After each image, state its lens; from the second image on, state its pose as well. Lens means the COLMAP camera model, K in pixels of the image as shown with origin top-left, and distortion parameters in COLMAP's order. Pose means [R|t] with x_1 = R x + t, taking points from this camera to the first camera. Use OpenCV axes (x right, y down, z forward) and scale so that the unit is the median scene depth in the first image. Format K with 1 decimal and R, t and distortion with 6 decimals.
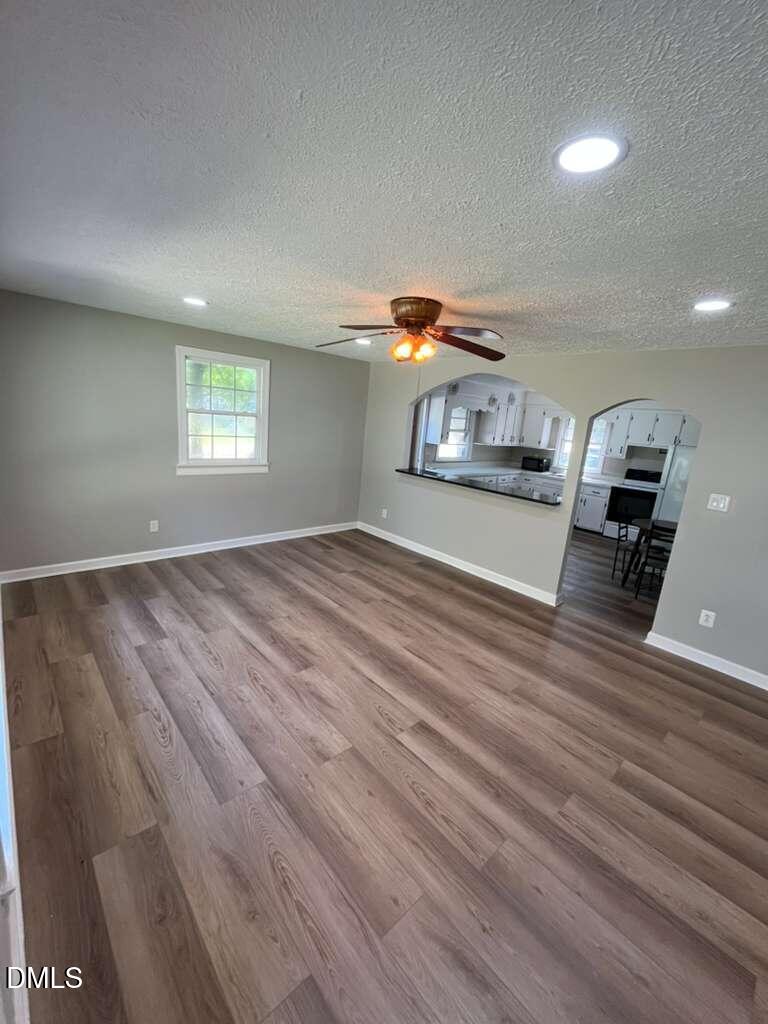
lens RADIAL K [[415.5, 0, 384.0], [0, 415.5, 512.0], [0, 0, 1]] dist [-0.001636, 0.000042]
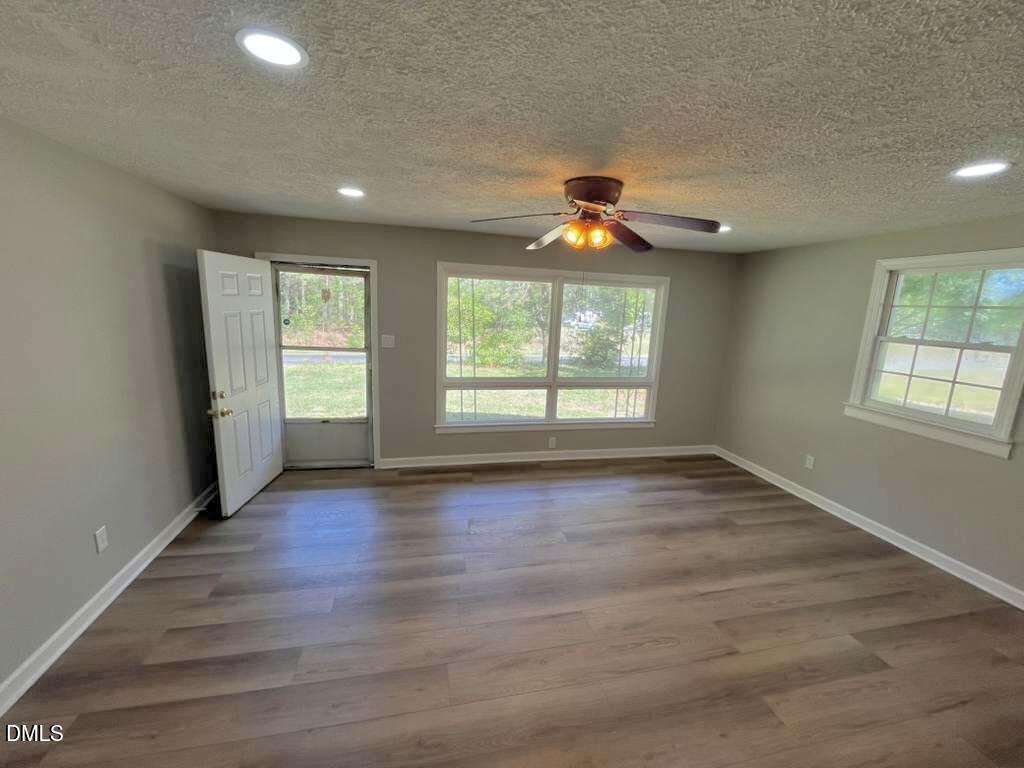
lens RADIAL K [[415.5, 0, 508.7], [0, 415.5, 385.4], [0, 0, 1]] dist [-0.001636, 0.000042]
pose [[-0.500943, 0.056215, -0.863653, 0.584200], [-0.278344, 0.934410, 0.222268, -0.149569], [0.819500, 0.351736, -0.452439, 0.853230]]
